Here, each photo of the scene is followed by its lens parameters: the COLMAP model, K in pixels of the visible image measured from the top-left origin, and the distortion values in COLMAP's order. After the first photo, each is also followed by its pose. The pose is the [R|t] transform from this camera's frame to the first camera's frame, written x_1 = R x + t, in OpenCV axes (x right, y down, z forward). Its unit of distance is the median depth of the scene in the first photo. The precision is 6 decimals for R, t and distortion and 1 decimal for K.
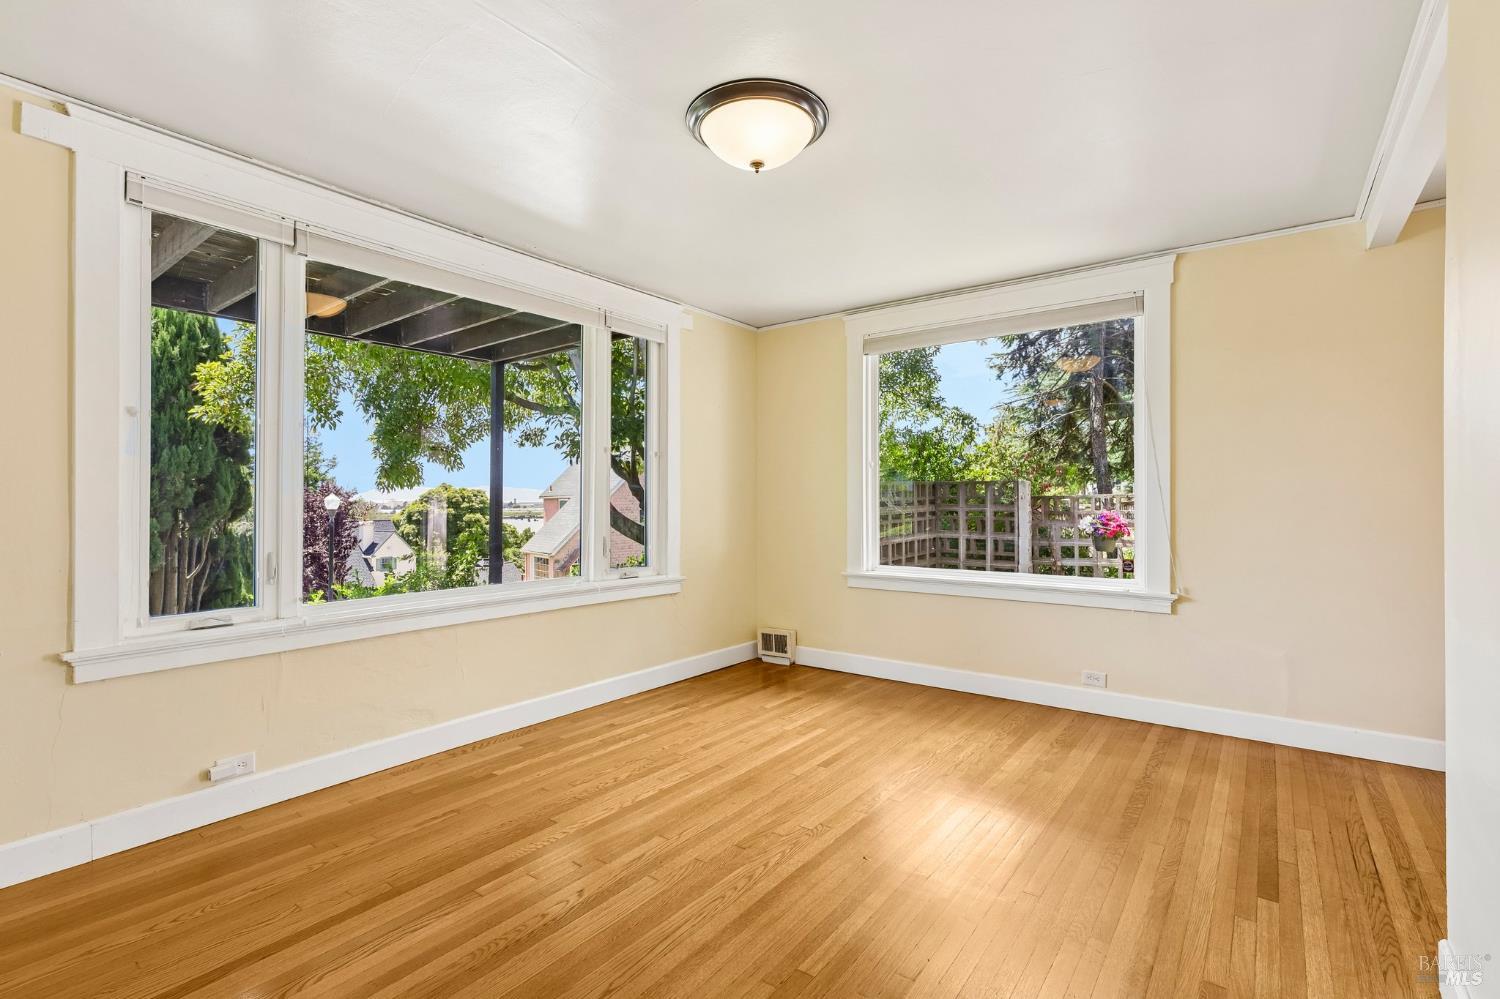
lens RADIAL K [[691.5, 0, 751.5], [0, 691.5, 497.8], [0, 0, 1]] dist [0.000119, 0.000261]
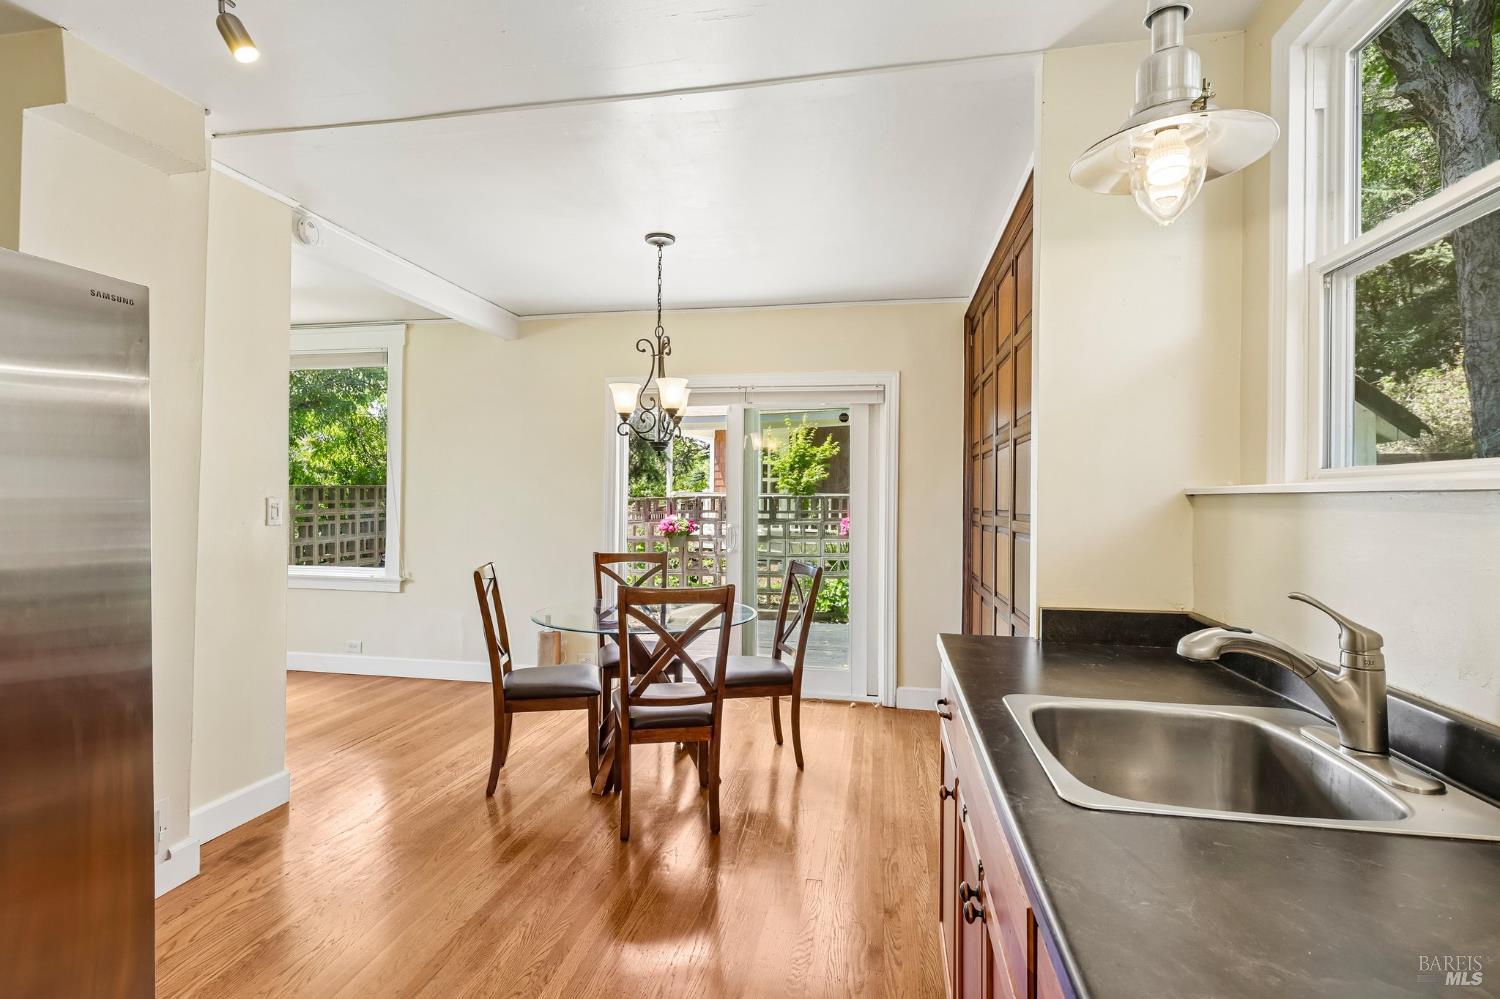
lens RADIAL K [[691.5, 0, 751.5], [0, 691.5, 497.8], [0, 0, 1]] dist [0.000119, 0.000261]
pose [[0.895892, 0.006095, 0.444231, 0.630499], [-0.007215, 0.999974, 0.000831, -0.021653], [-0.444214, -0.003950, 0.895912, -0.508413]]
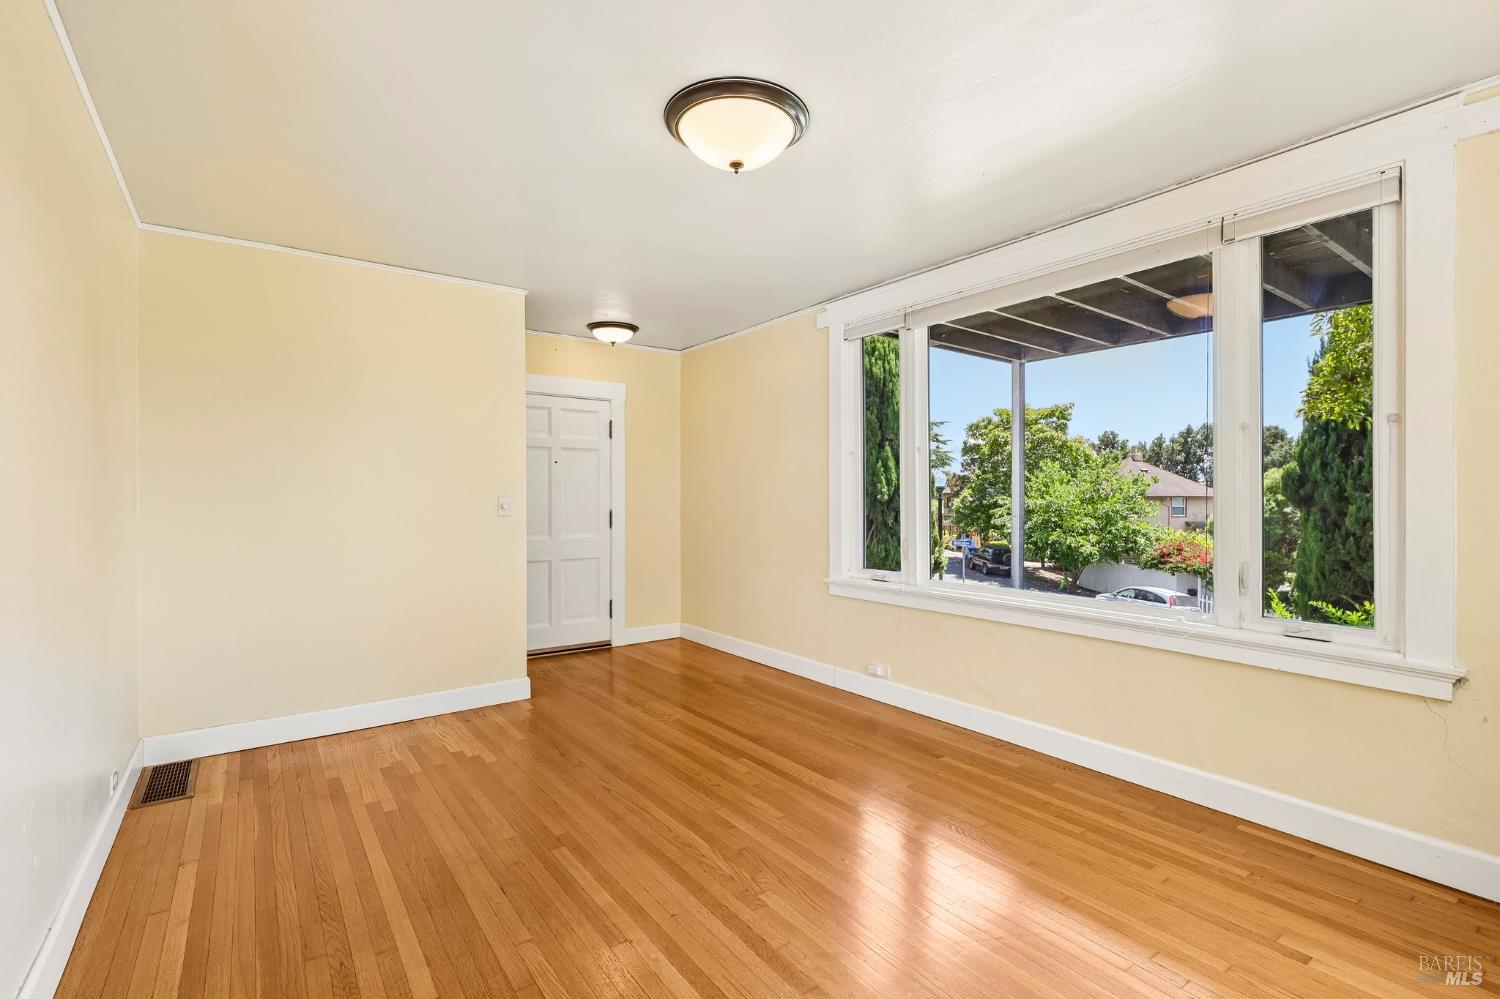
lens RADIAL K [[691.5, 0, 751.5], [0, 691.5, 497.8], [0, 0, 1]] dist [0.000119, 0.000261]
pose [[-0.292258, 0.002057, -0.956337, 0.628701], [0.003892, 0.999992, 0.000961, -0.007387], [0.956332, -0.003441, -0.292264, 0.867591]]
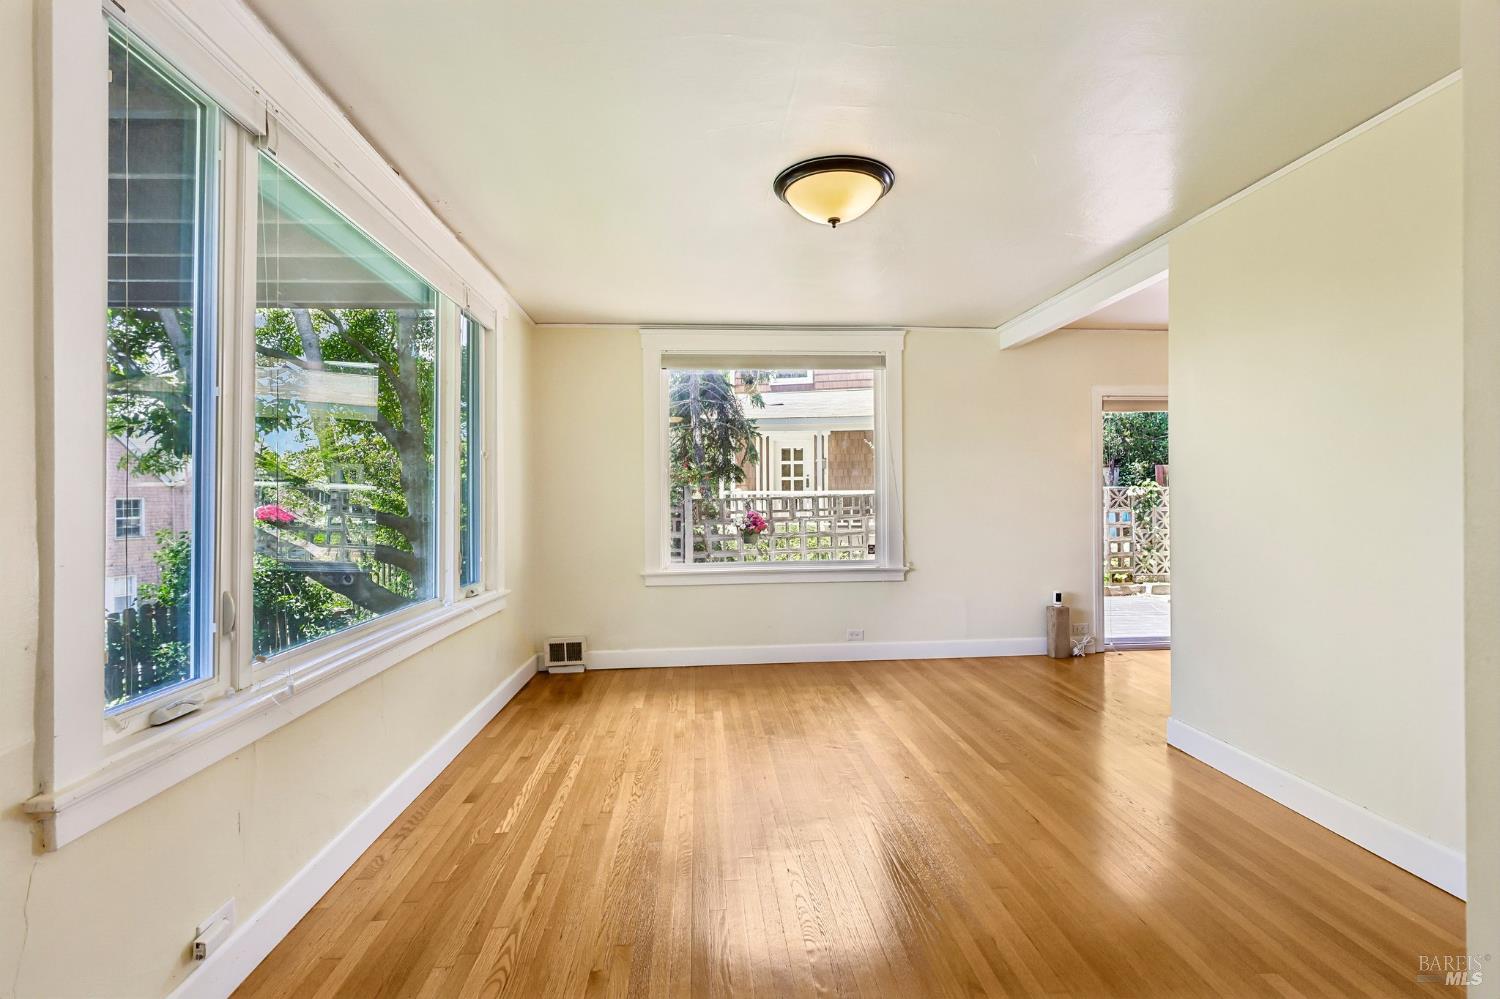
lens RADIAL K [[691.5, 0, 751.5], [0, 691.5, 497.8], [0, 0, 1]] dist [0.000119, 0.000261]
pose [[0.748509, -0.005047, 0.663106, -0.588392], [0.009006, 0.999956, -0.002555, -0.002749], [-0.663064, 0.007884, 0.748521, 0.138608]]
